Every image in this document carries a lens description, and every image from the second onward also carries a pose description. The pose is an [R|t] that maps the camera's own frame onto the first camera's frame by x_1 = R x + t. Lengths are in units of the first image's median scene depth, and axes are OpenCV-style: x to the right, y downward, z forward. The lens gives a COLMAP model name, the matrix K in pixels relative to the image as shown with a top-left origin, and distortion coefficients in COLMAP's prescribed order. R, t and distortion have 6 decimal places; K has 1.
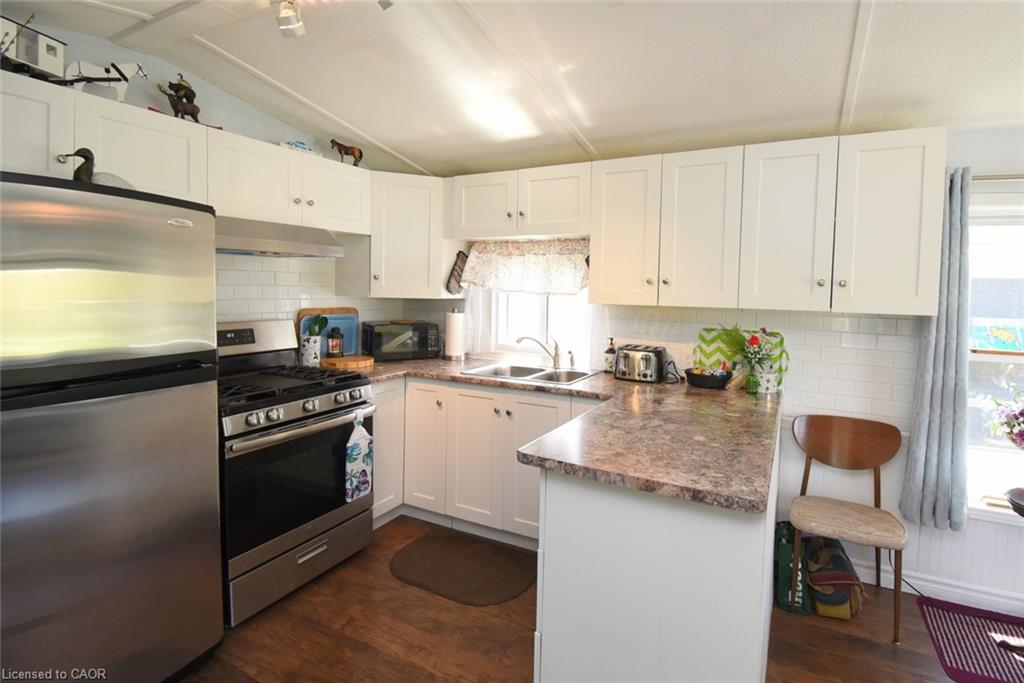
lens RADIAL K [[482.9, 0, 560.2], [0, 482.9, 320.4], [0, 0, 1]] dist [0.014693, -0.021153]
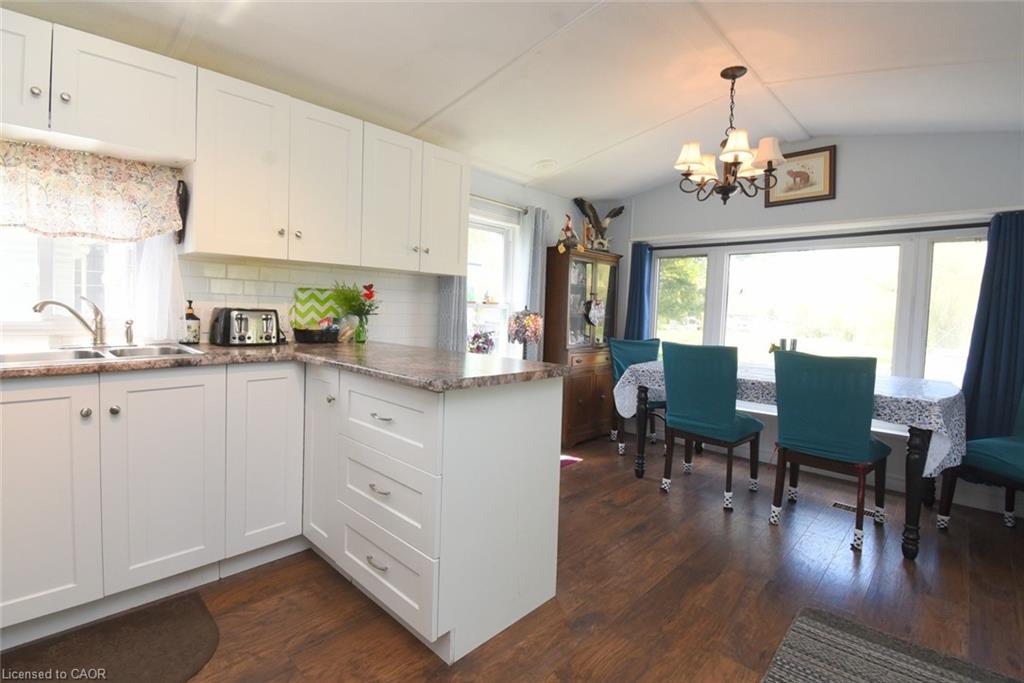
lens RADIAL K [[469.4, 0, 514.6], [0, 469.4, 316.1], [0, 0, 1]] dist [0.003377, -0.019099]
pose [[0.307978, -0.039698, 0.950565, -0.526124], [0.033684, 0.998958, 0.030805, 0.065309], [-0.950797, 0.022532, 0.308995, 0.308769]]
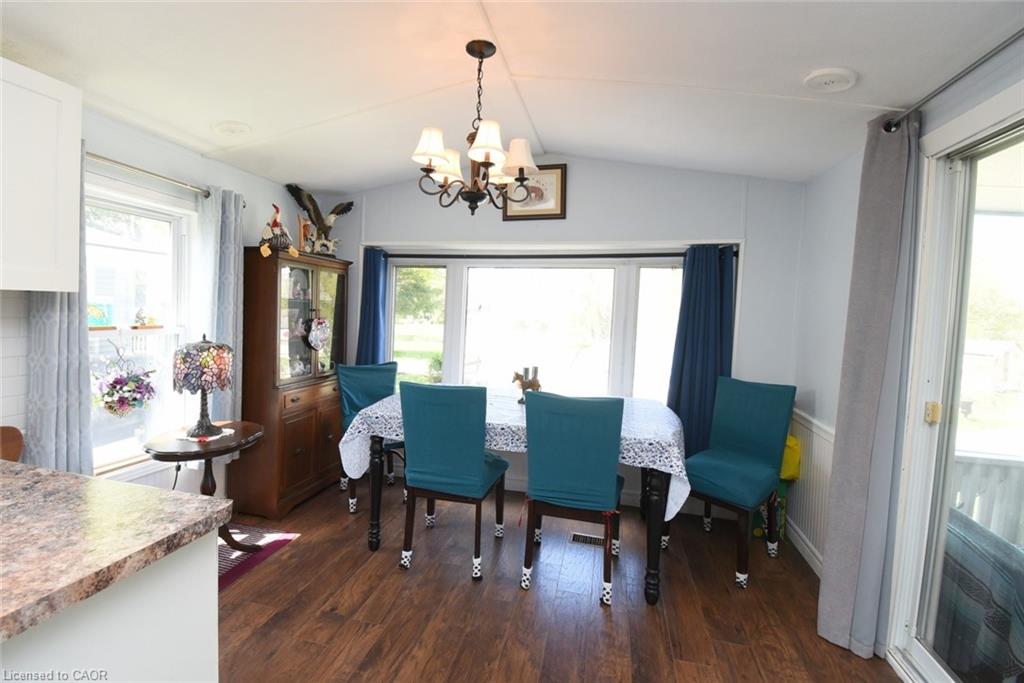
lens RADIAL K [[457.8, 0, 490.2], [0, 457.8, 343.9], [0, 0, 1]] dist [0.029637, -0.032987]
pose [[-0.184744, -0.106295, 0.977022, -0.203652], [0.014475, 0.993732, 0.110850, 0.001646], [-0.982680, 0.034622, -0.182047, 0.308570]]
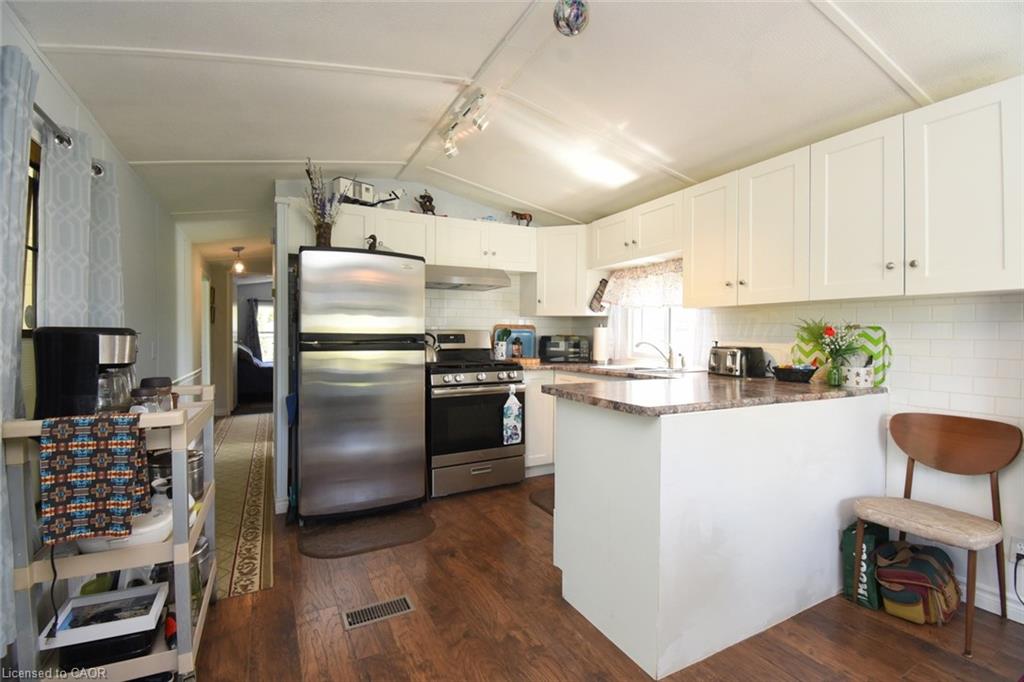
lens RADIAL K [[449.4, 0, 523.1], [0, 449.4, 353.5], [0, 0, 1]] dist [0.002058, -0.016061]
pose [[0.819196, -0.001008, -0.573513, 0.389876], [-0.017857, 0.999469, -0.027262, 0.117095], [0.573236, 0.032574, 0.818743, -0.124701]]
